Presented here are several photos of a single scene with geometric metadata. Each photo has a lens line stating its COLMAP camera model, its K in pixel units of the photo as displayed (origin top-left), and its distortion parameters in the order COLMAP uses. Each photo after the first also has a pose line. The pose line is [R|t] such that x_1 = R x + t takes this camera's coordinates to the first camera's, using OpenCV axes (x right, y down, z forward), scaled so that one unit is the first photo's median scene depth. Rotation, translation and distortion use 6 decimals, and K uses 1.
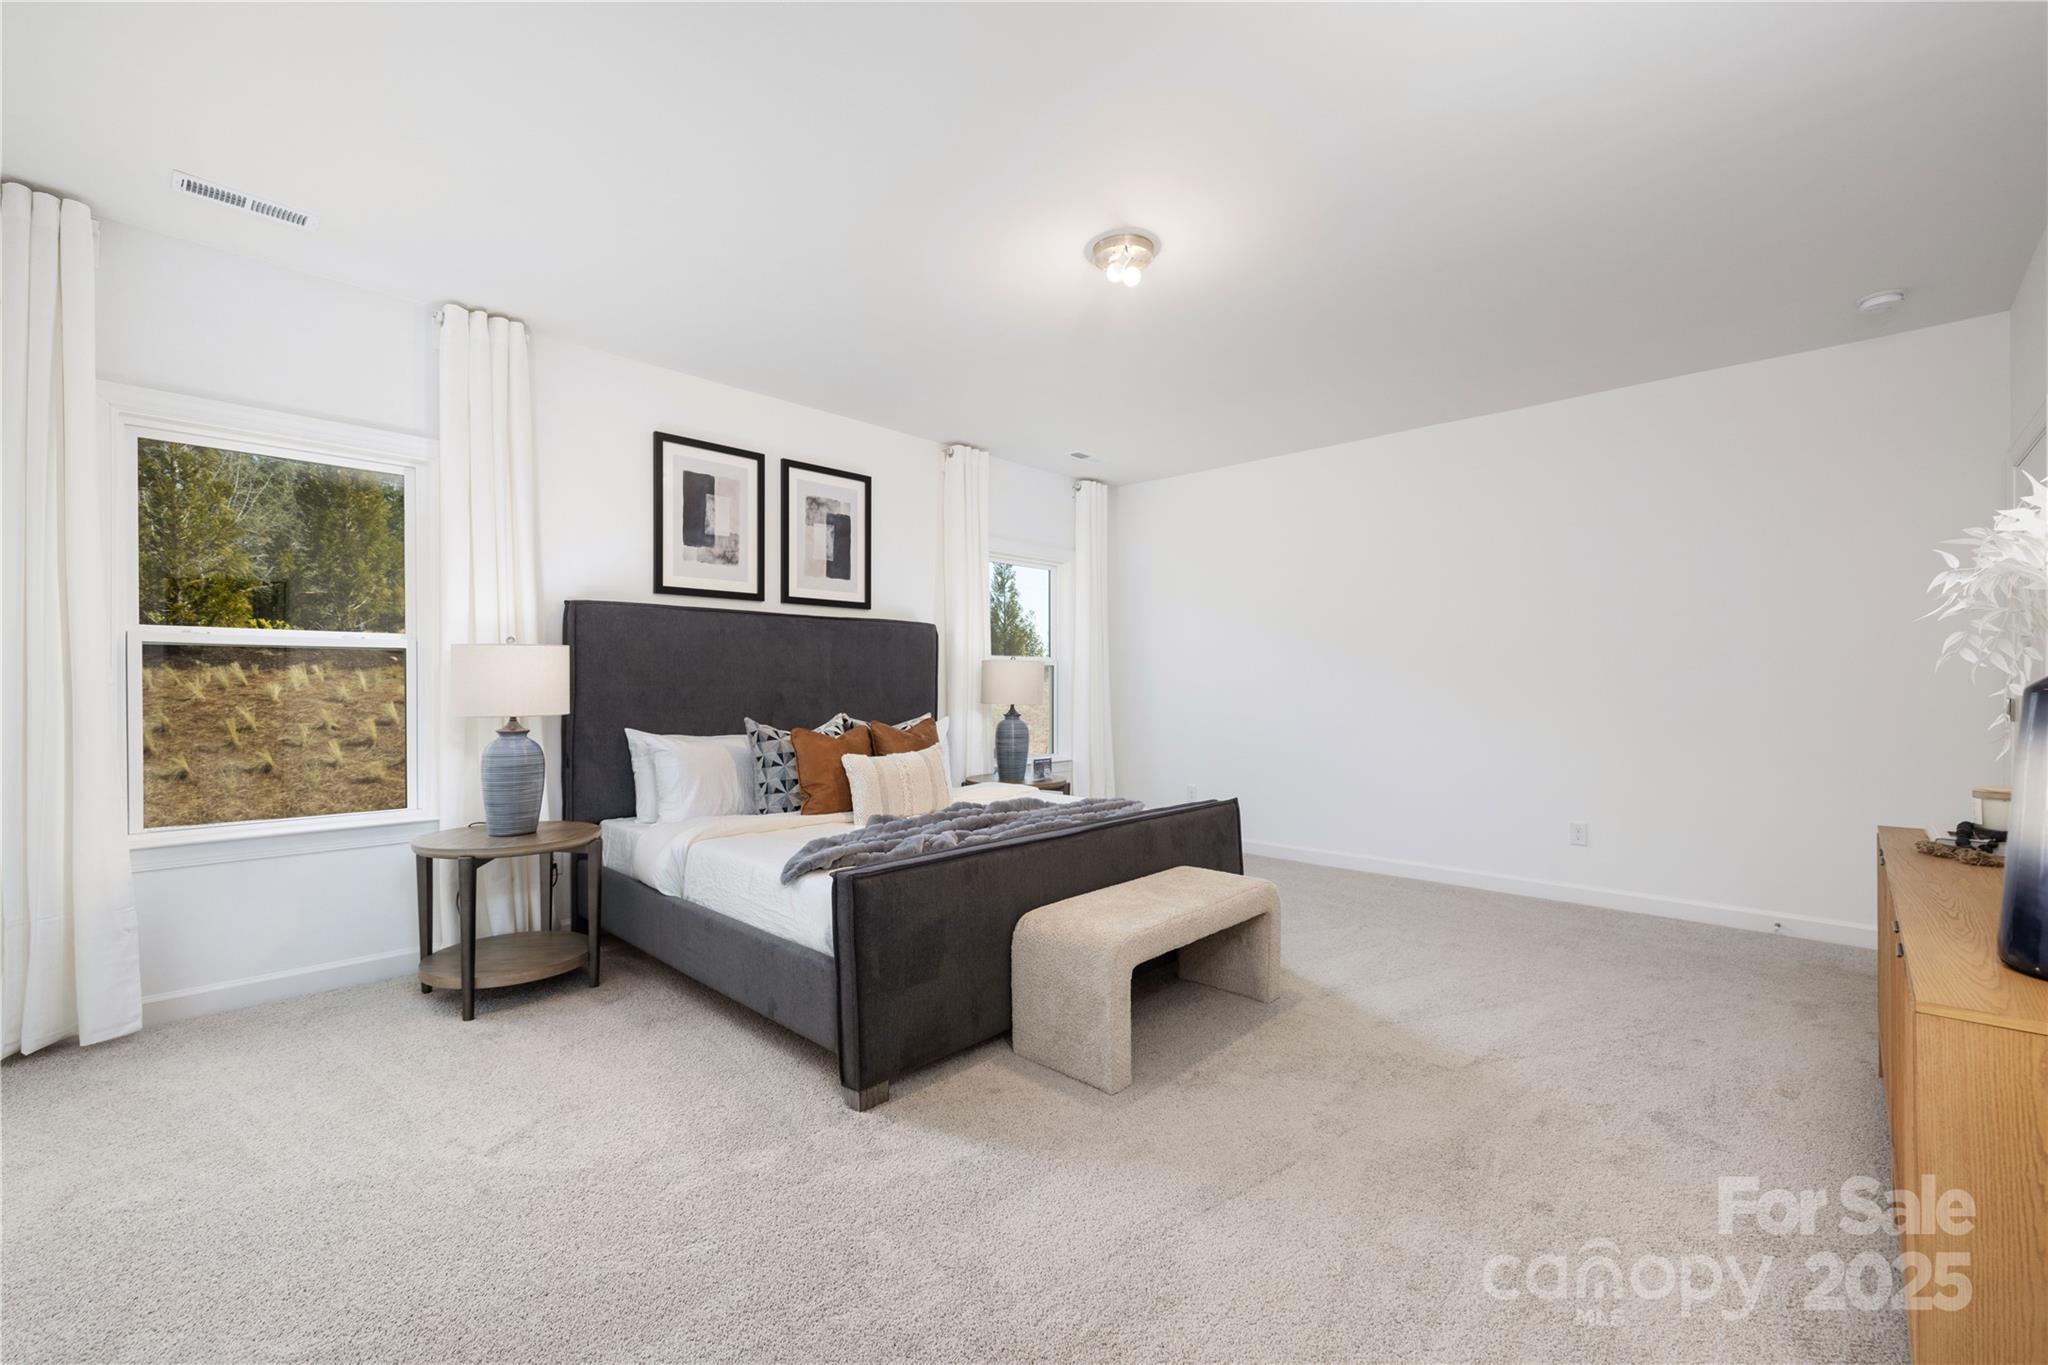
lens RADIAL K [[872.3, 0, 1039.9], [0, 872.3, 684.8], [0, 0, 1]] dist [0.010184, -0.001415]
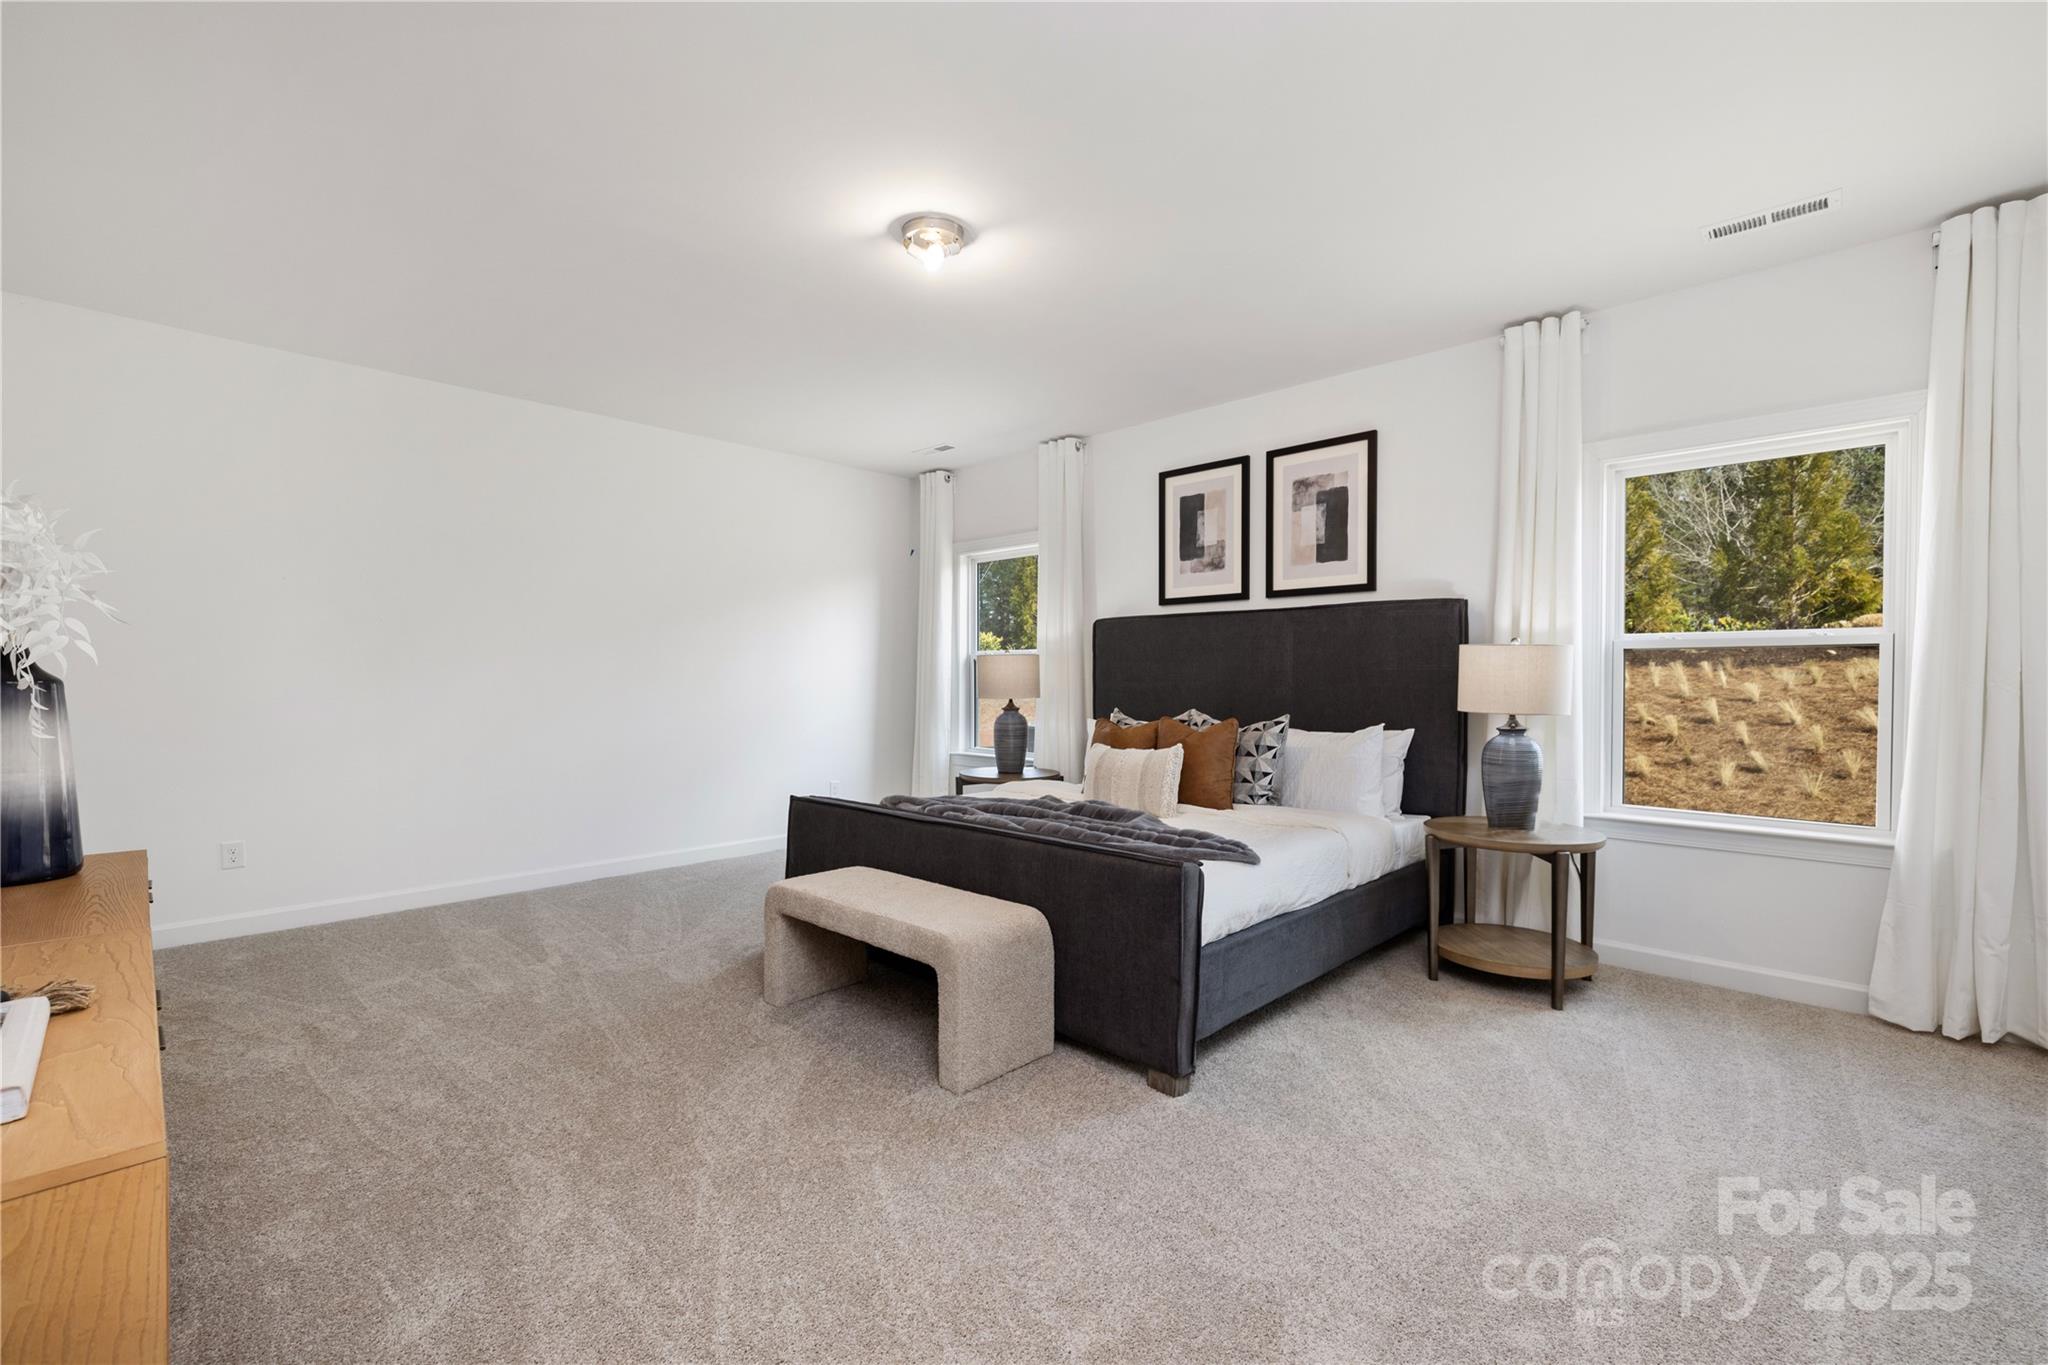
lens RADIAL K [[872.3, 0, 1038.9], [0, 872.3, 687.6], [0, 0, 1]] dist [0.010184, -0.001415]
pose [[0.012135, 0.005817, -0.999909, 0.690835], [-0.003283, 0.999978, 0.005778, 0.002705], [0.999921, 0.003213, 0.012154, 0.729346]]
